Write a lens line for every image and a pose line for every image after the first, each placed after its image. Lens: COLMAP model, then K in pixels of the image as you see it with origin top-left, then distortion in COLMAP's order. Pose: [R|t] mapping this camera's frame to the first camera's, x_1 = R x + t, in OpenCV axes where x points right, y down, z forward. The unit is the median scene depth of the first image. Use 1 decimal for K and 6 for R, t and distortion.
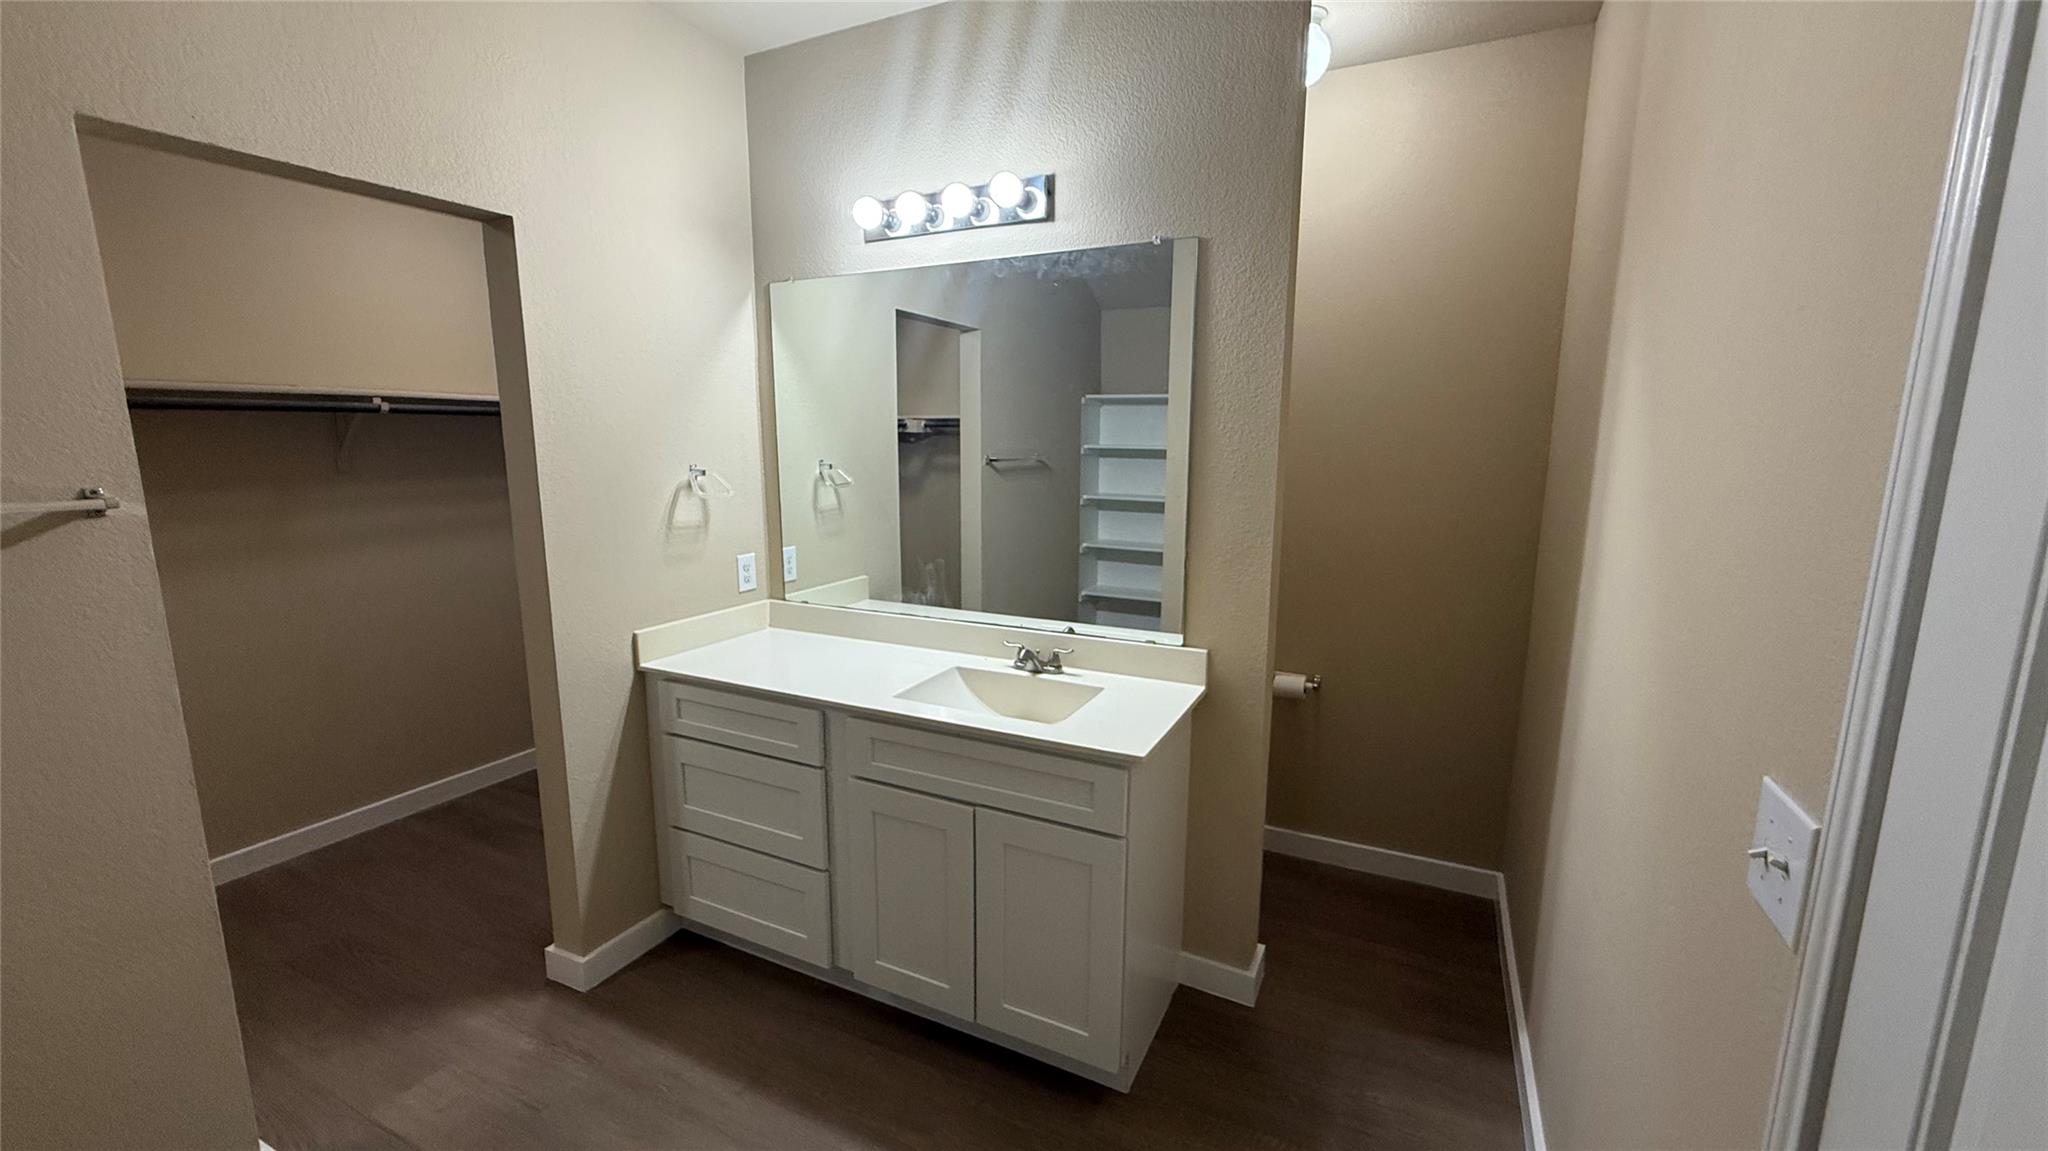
lens RADIAL K [[813.6, 0, 1022.4], [0, 813.6, 576.8], [0, 0, 1]] dist [-0.000433, 0.000025]
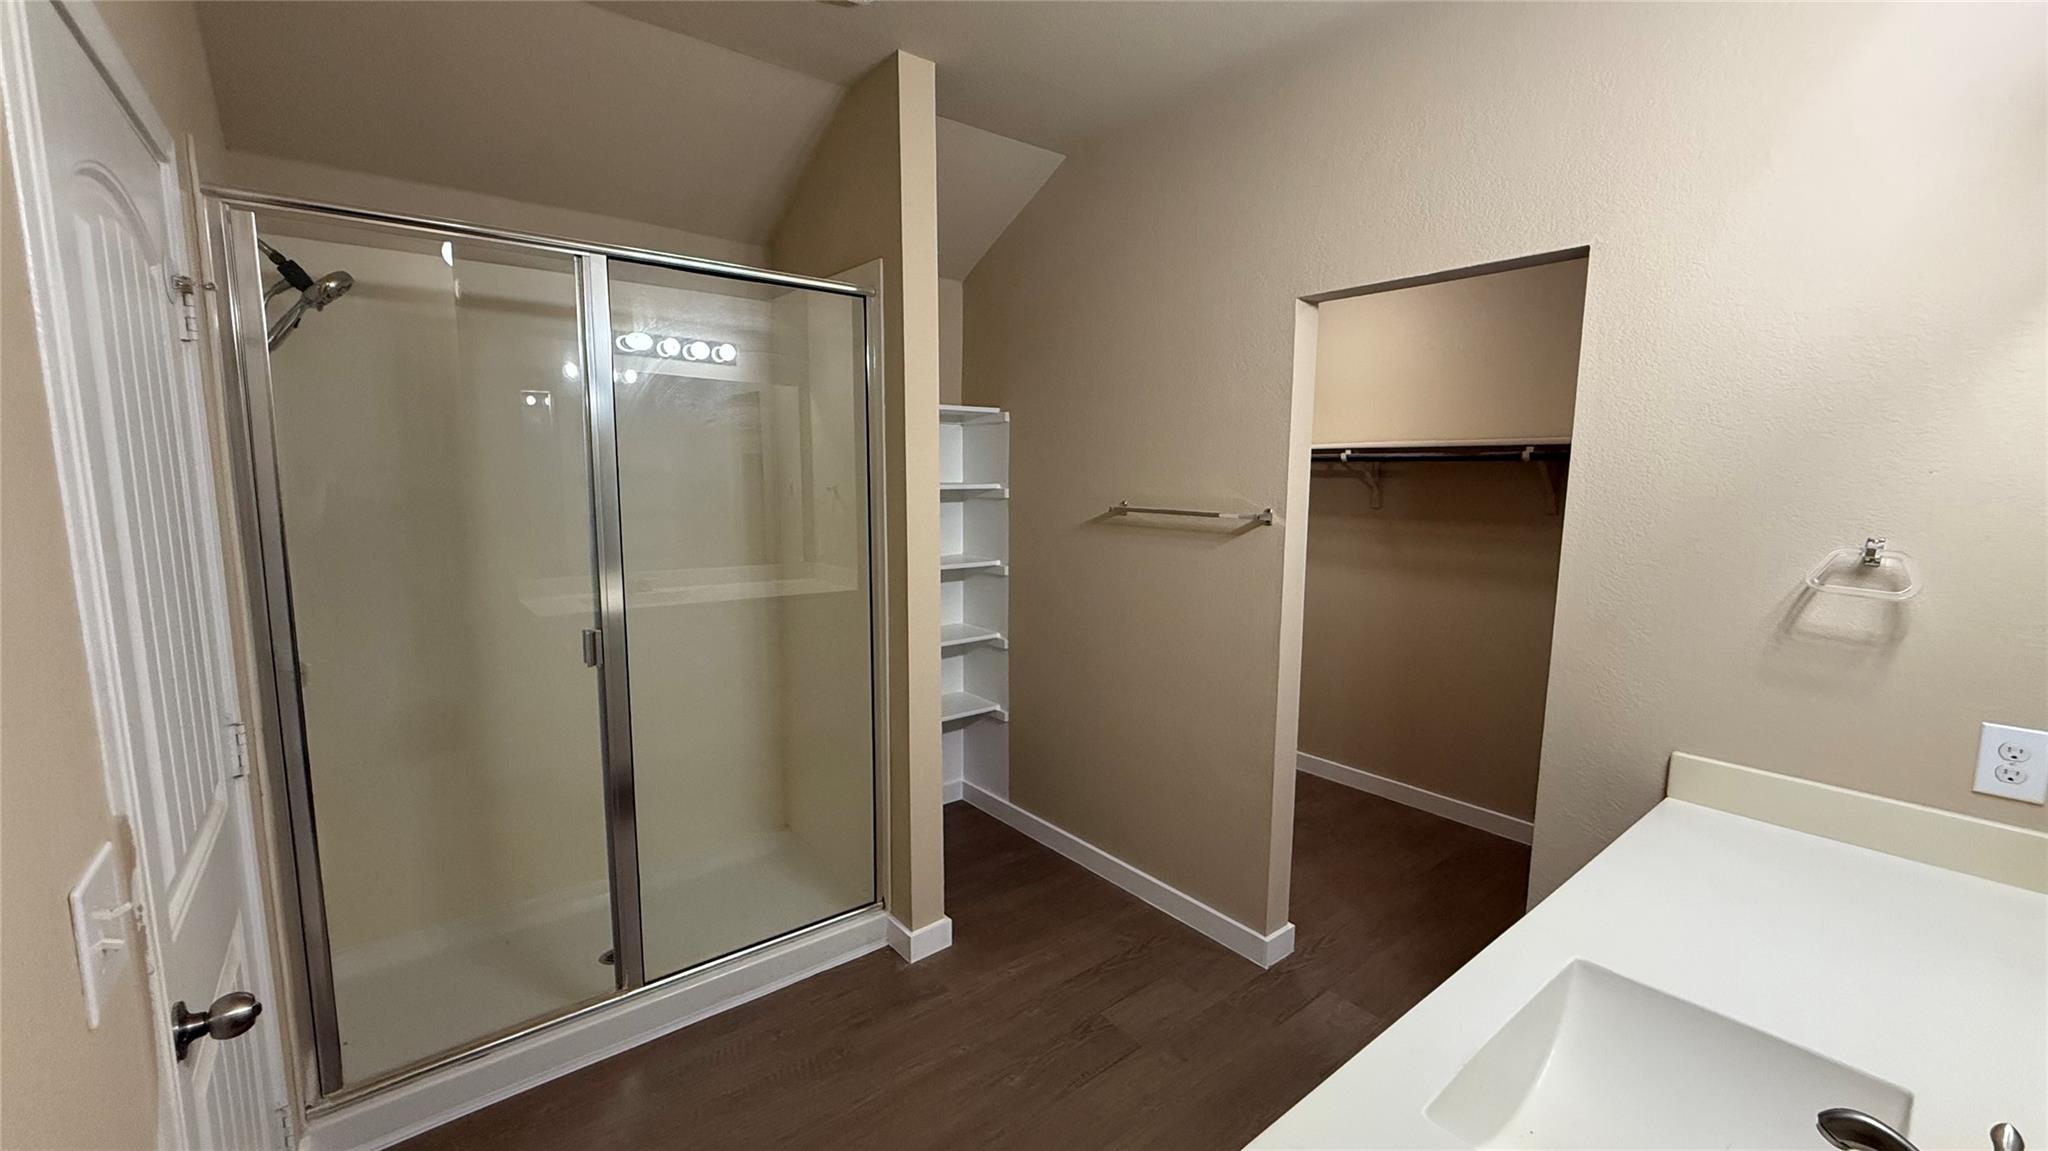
lens RADIAL K [[813.6, 0, 1021.3], [0, 813.6, 573.1], [0, 0, 1]] dist [-0.000433, 0.000025]
pose [[-0.423224, 0.108369, -0.899521, 0.380490], [-0.162651, 0.967604, 0.193098, -0.126013], [0.891306, 0.228031, -0.391887, 0.695868]]
